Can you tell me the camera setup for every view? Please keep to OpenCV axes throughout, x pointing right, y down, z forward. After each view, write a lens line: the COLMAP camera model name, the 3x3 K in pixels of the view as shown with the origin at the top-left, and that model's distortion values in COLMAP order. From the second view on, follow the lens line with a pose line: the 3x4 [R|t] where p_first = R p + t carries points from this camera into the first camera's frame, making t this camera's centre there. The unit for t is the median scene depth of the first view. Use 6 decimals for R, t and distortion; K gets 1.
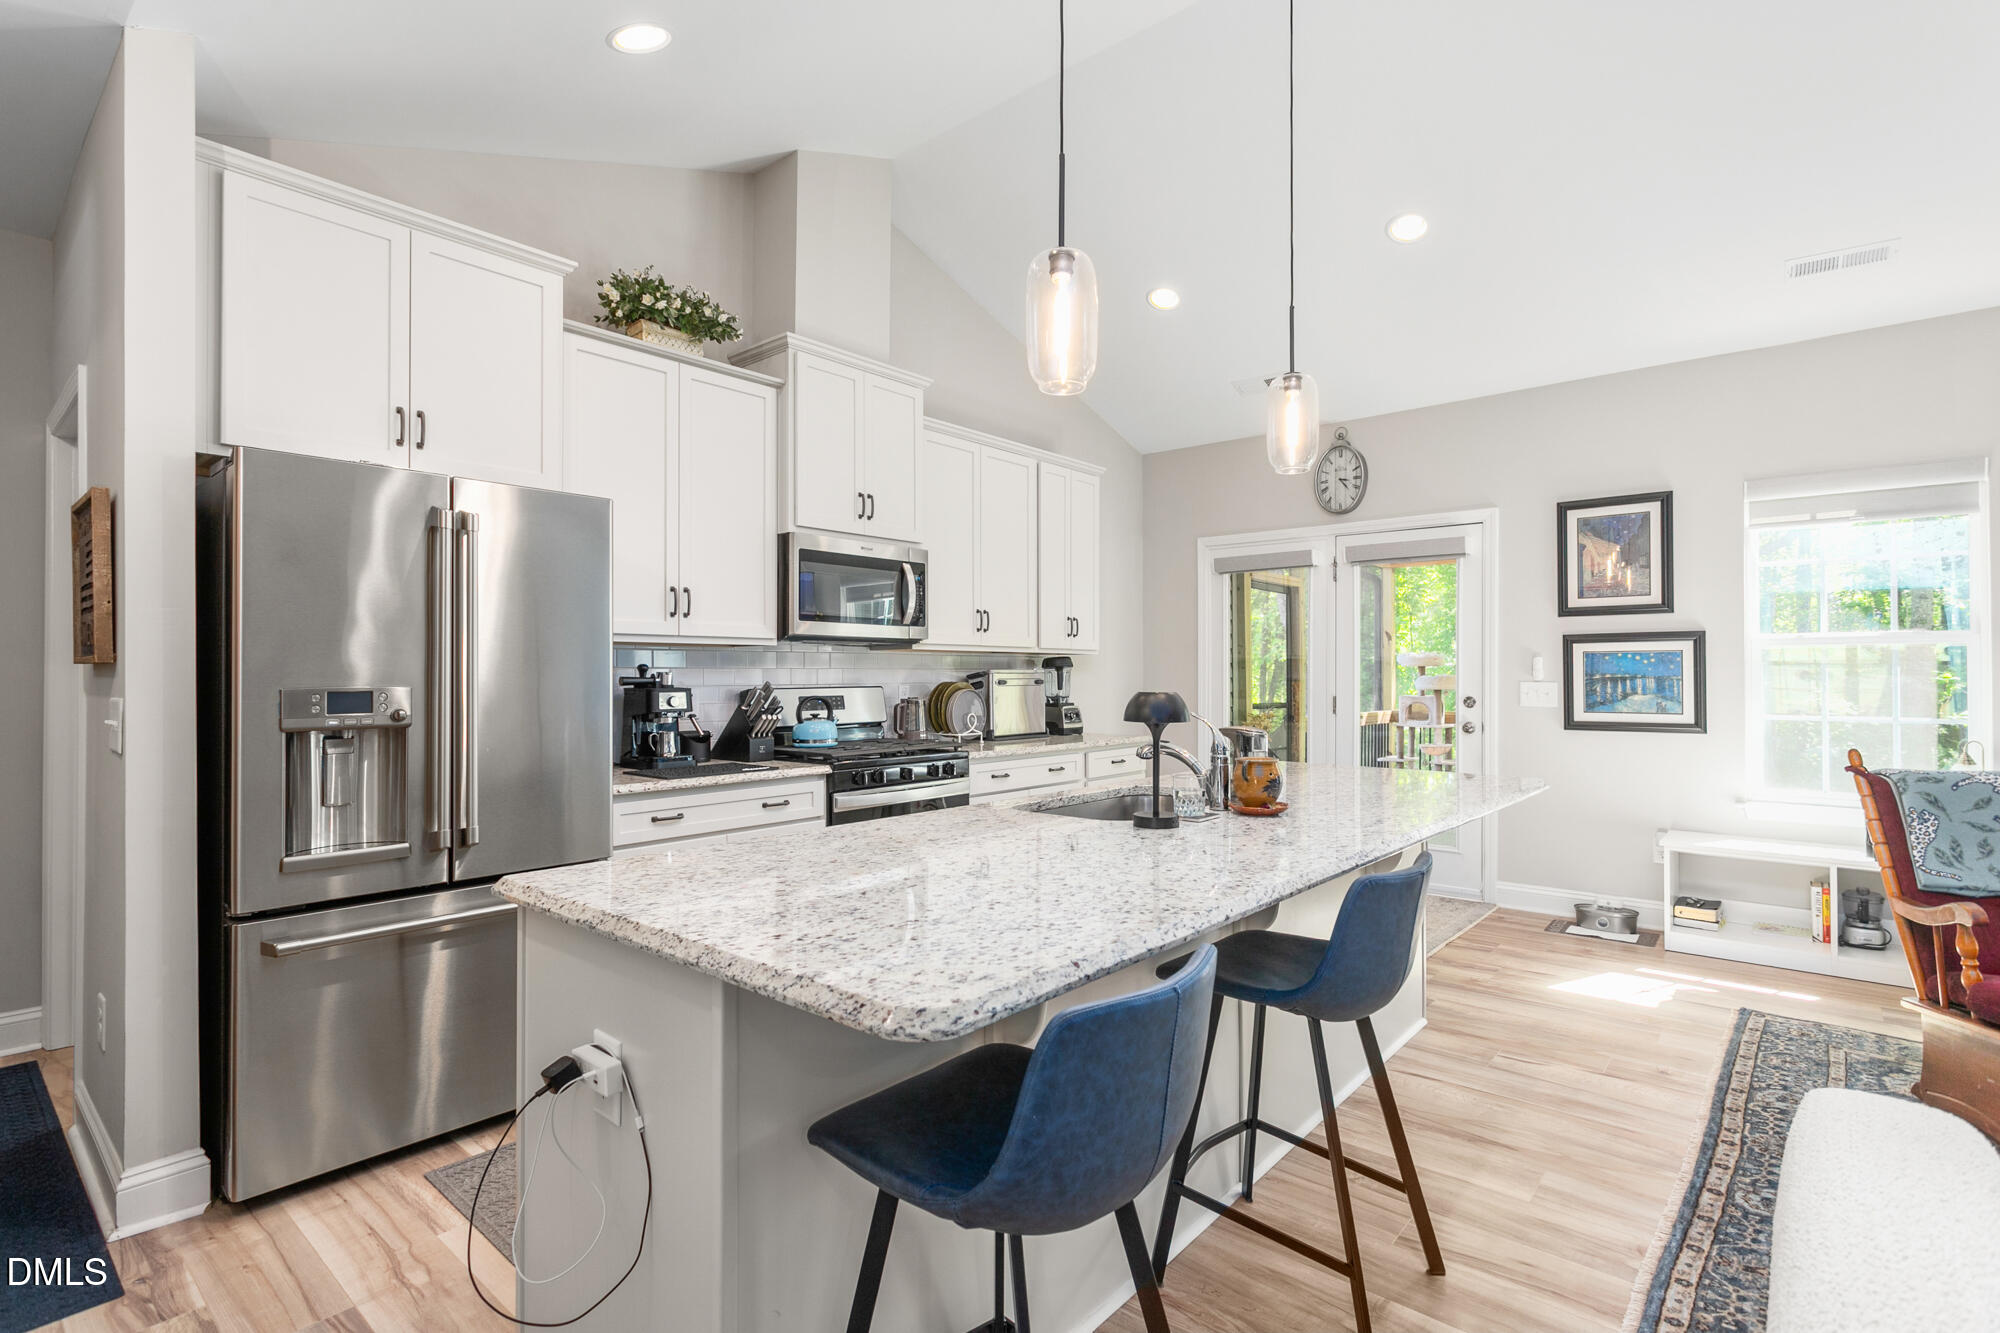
lens RADIAL K [[965.6, 0, 1010.5], [0, 965.6, 667.9], [0, 0, 1]] dist [-0.000108, 0.001506]
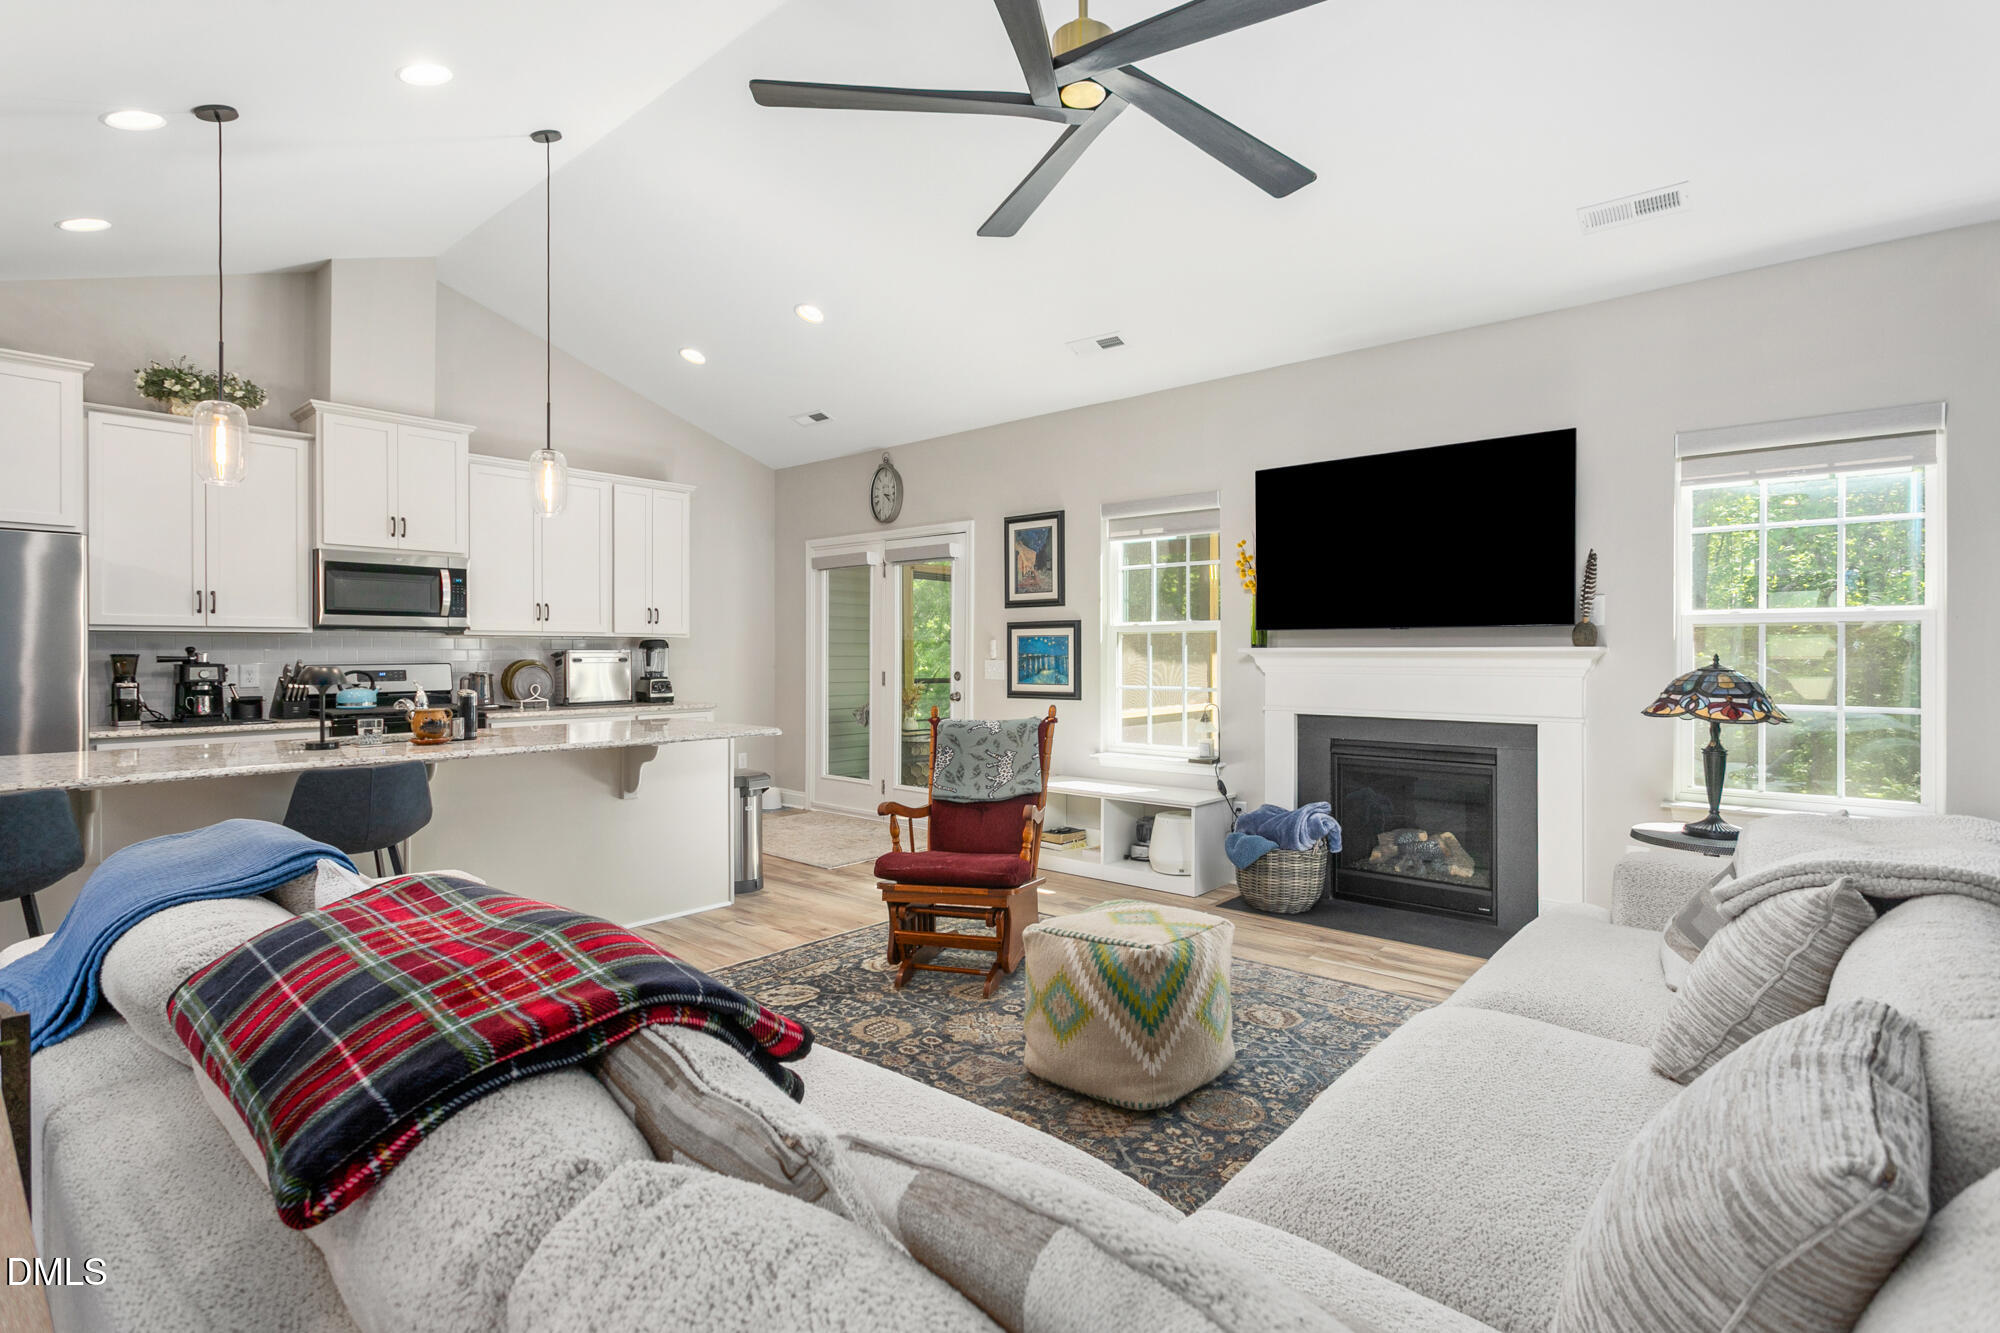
lens RADIAL K [[965.6, 0, 989.0], [0, 965.6, 662.4], [0, 0, 1]] dist [-0.000108, 0.001506]
pose [[0.999930, -0.000092, -0.011832, 0.610235], [0.000301, 0.999844, 0.017640, -0.004798], [0.011828, -0.017642, 0.999774, -0.285340]]
